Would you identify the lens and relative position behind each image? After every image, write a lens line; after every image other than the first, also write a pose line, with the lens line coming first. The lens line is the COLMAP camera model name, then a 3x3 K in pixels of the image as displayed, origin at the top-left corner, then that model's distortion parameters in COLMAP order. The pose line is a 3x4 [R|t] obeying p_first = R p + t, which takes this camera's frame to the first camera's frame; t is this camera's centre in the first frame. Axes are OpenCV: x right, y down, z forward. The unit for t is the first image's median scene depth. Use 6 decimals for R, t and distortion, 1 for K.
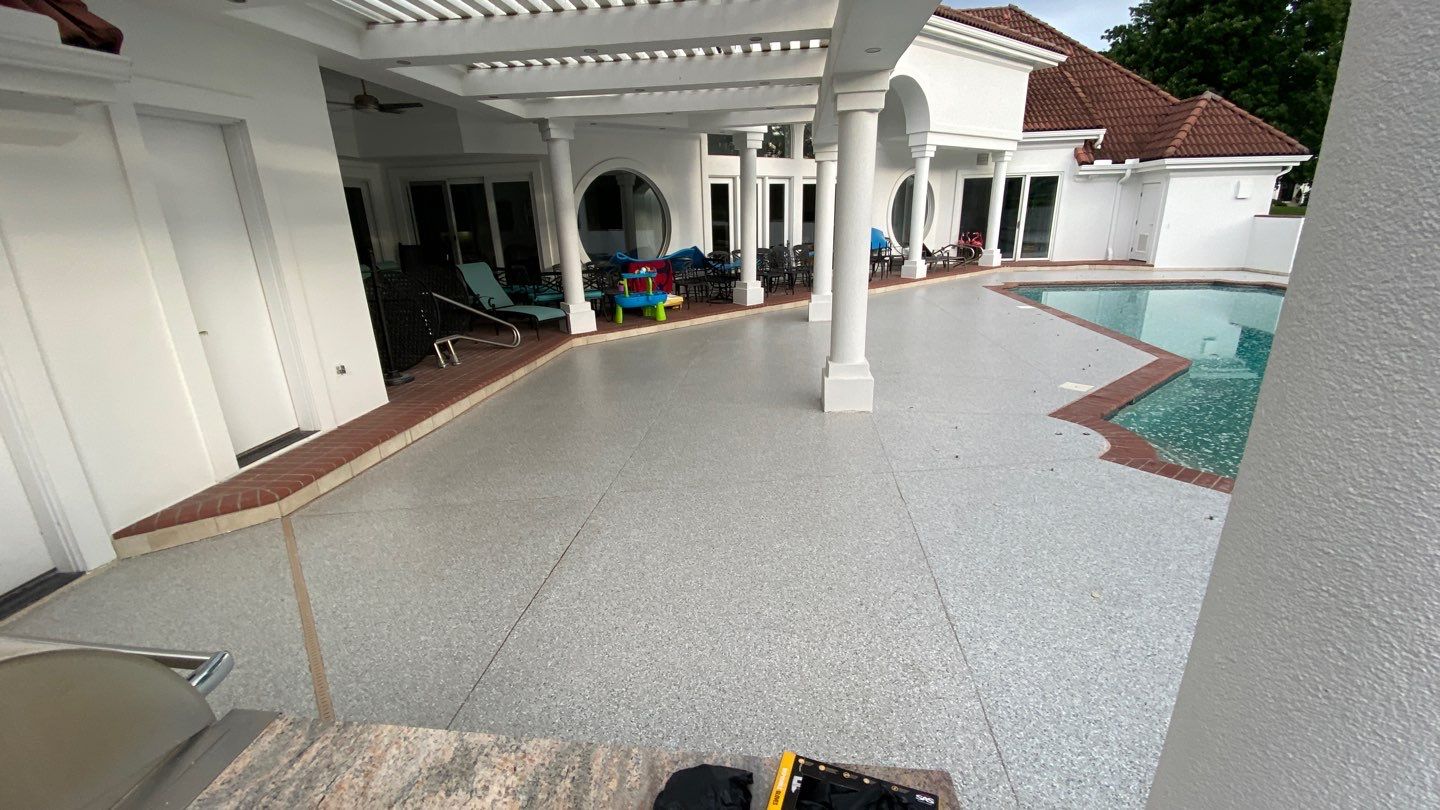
lens RADIAL K [[592.4, 0, 720.0], [0, 592.4, 405.0], [0, 0, 1]] dist [0.017877, -0.018367]
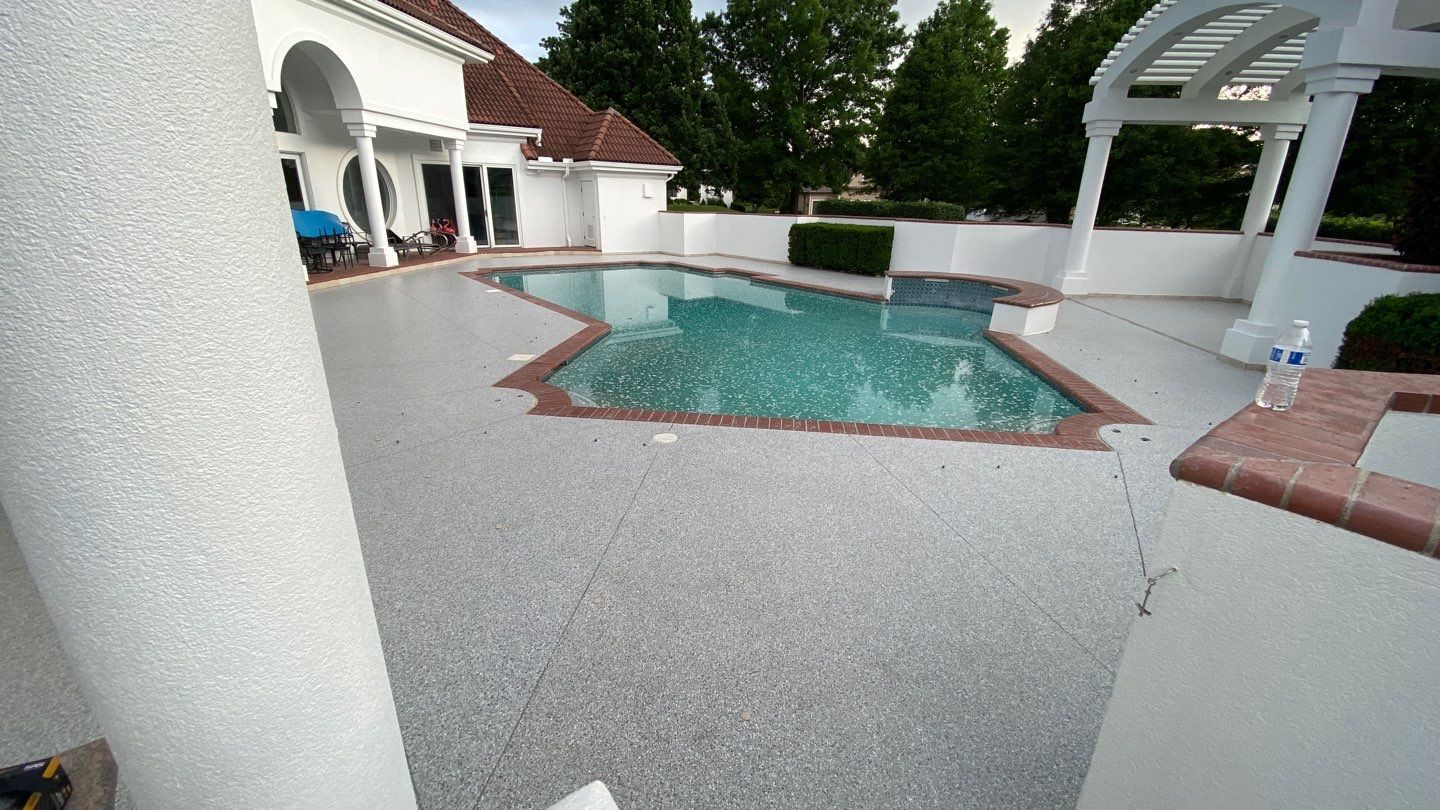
lens RADIAL K [[584.0, 0, 720.0], [0, 584.0, 405.0], [0, 0, 1]] dist [0.056923, -0.063197]
pose [[0.715230, -0.193084, 0.671688, 0.033535], [0.178416, 0.979679, 0.091638, 0.008499], [-0.675732, 0.054298, 0.735145, -0.029757]]
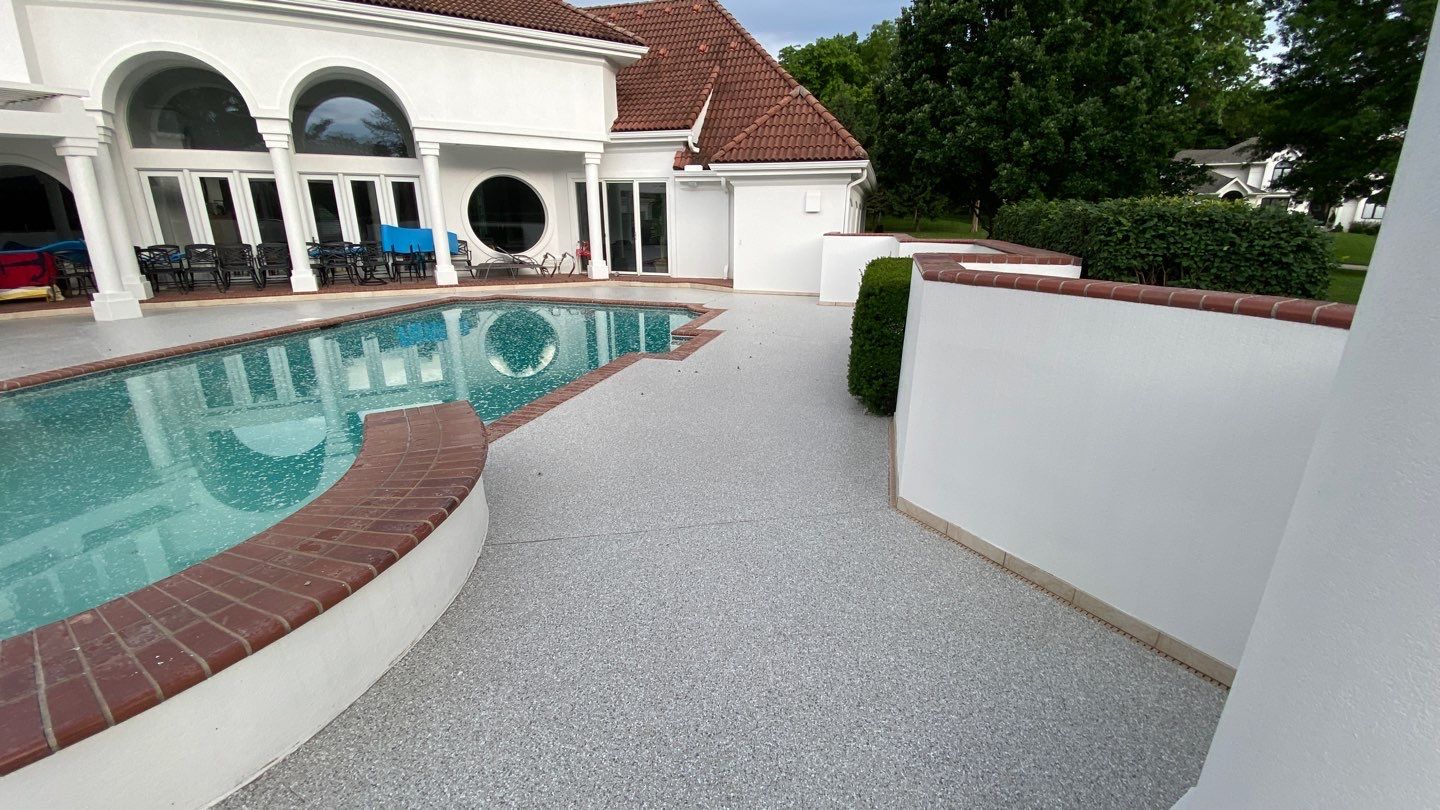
lens RADIAL K [[592.4, 0, 720.0], [0, 592.4, 405.0], [0, 0, 1]] dist [0.017877, -0.018367]
pose [[0.979941, 0.093503, -0.175990, 0.867893], [-0.095829, 0.995387, -0.004744, -0.056939], [0.174735, 0.021514, 0.984380, 0.146372]]
